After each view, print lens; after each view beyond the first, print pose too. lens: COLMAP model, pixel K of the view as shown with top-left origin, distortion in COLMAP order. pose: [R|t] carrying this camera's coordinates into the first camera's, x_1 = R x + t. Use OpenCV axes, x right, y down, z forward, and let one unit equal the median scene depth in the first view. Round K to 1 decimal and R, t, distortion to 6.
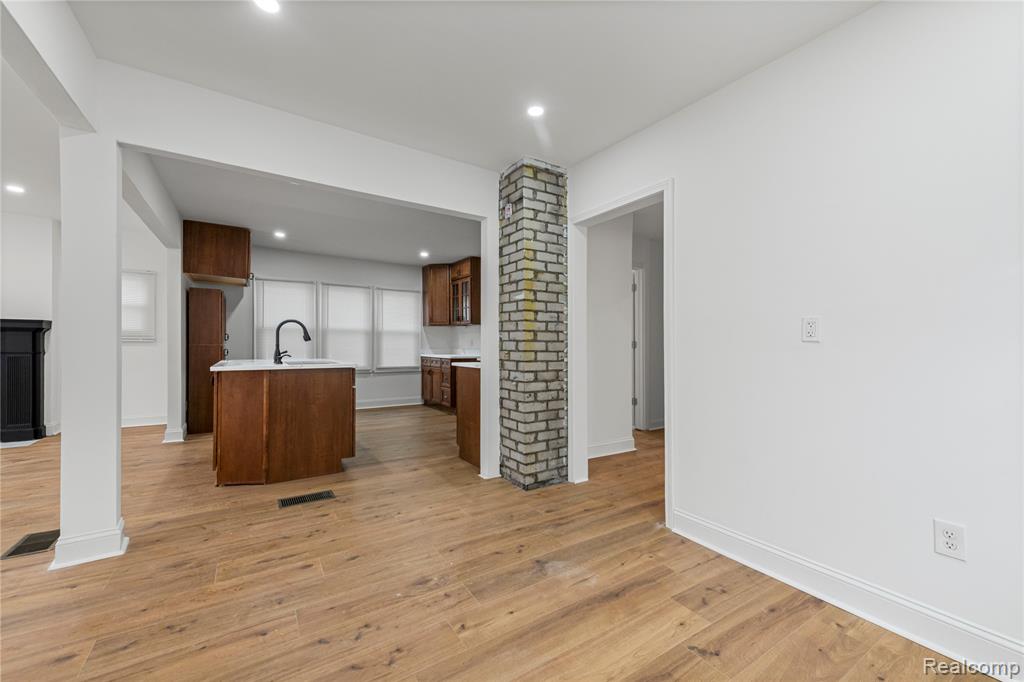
lens RADIAL K [[402.9, 0, 516.8], [0, 402.9, 348.3], [0, 0, 1]] dist [0.015730, -0.000833]
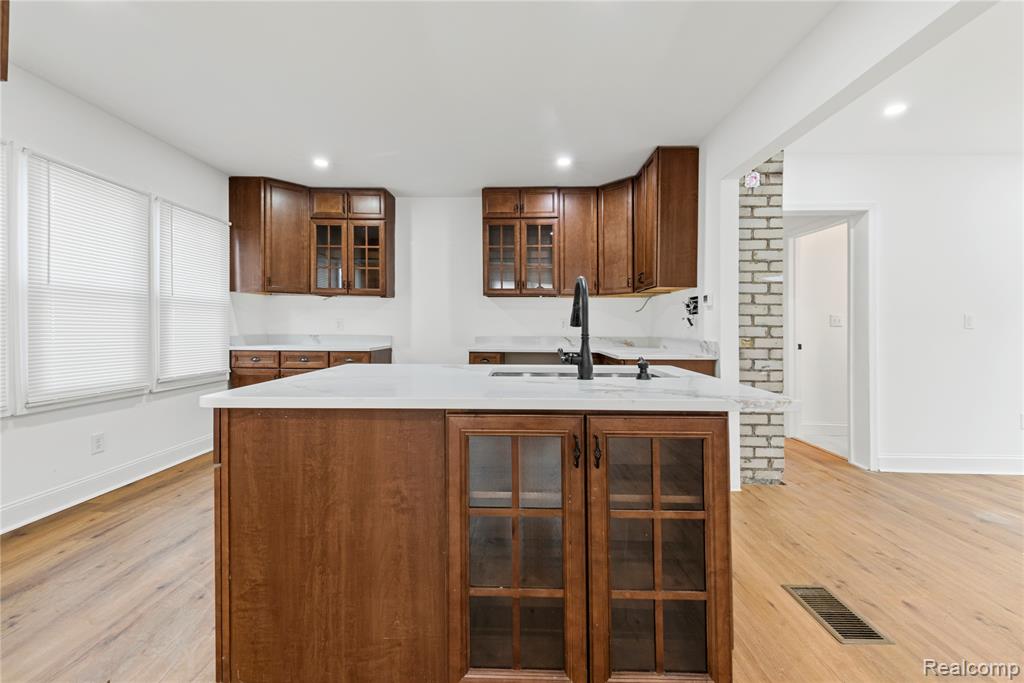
lens RADIAL K [[425.4, 0, 508.8], [0, 425.4, 329.9], [0, 0, 1]] dist [0.009723, -0.001078]
pose [[0.571568, -0.004864, 0.820540, -1.074236], [0.003051, 0.999988, 0.003803, -0.015171], [-0.820549, 0.000330, 0.571576, 0.882557]]
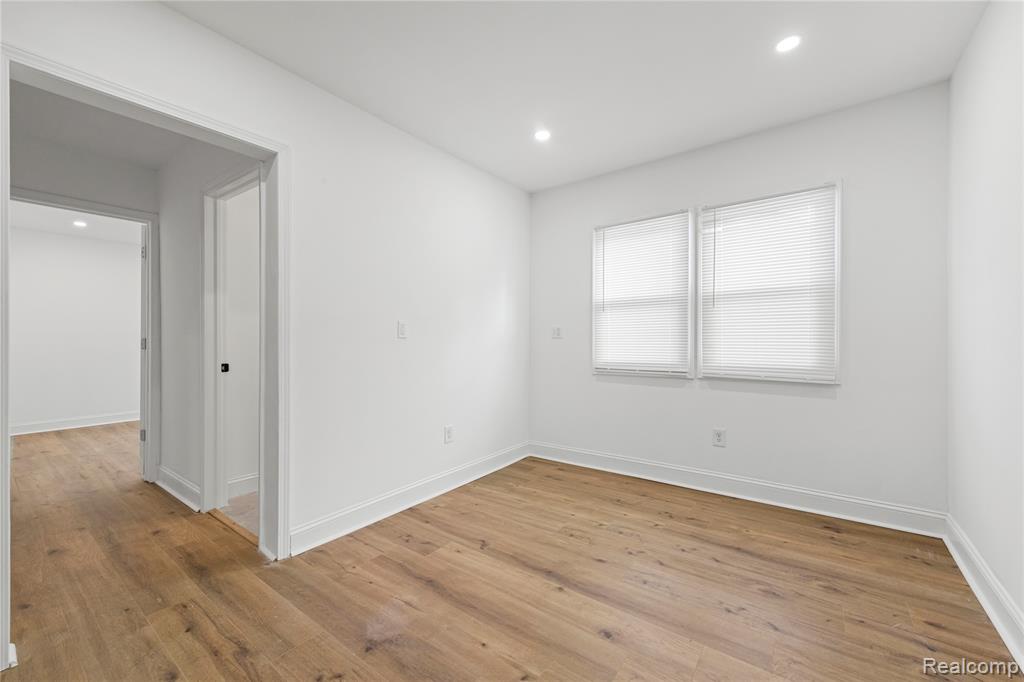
lens RADIAL K [[398.9, 0, 515.8], [0, 398.9, 348.9], [0, 0, 1]] dist [0.013112, 0.000219]
pose [[-0.348975, -0.022401, 0.936864, -0.430518], [0.007993, 0.999607, 0.026878, -0.009775], [-0.937098, 0.016868, -0.348658, 0.624585]]
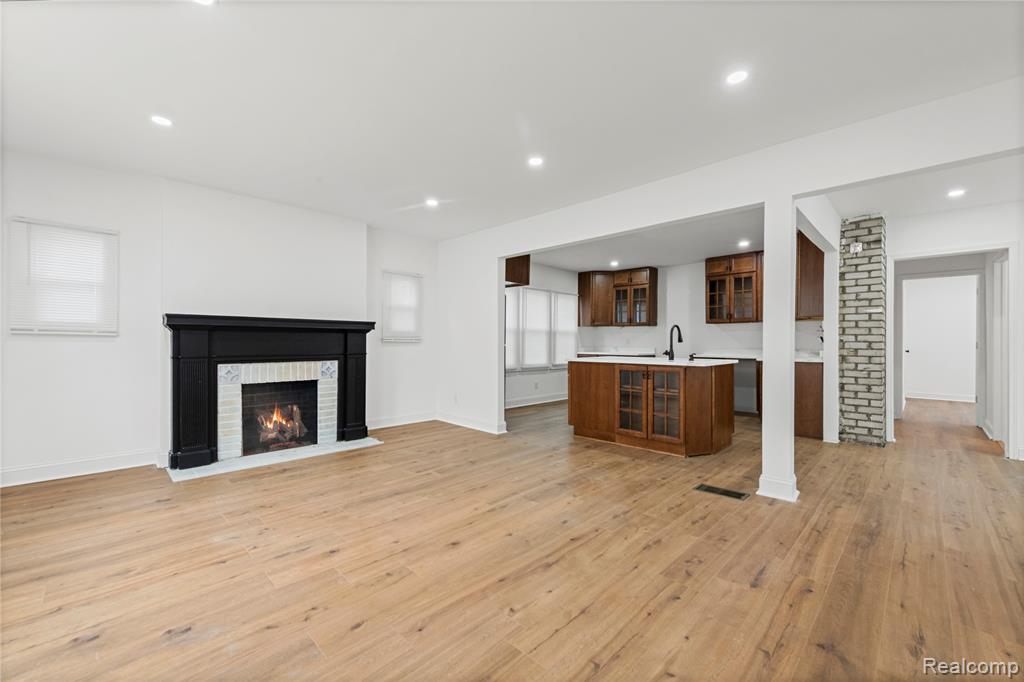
lens RADIAL K [[402.9, 0, 522.0], [0, 402.9, 348.5], [0, 0, 1]] dist [0.015730, -0.000833]
pose [[0.975436, -0.006622, 0.220183, -1.409777], [0.004411, 0.999935, 0.010532, -0.015382], [-0.220239, -0.009302, 0.975402, -0.106565]]
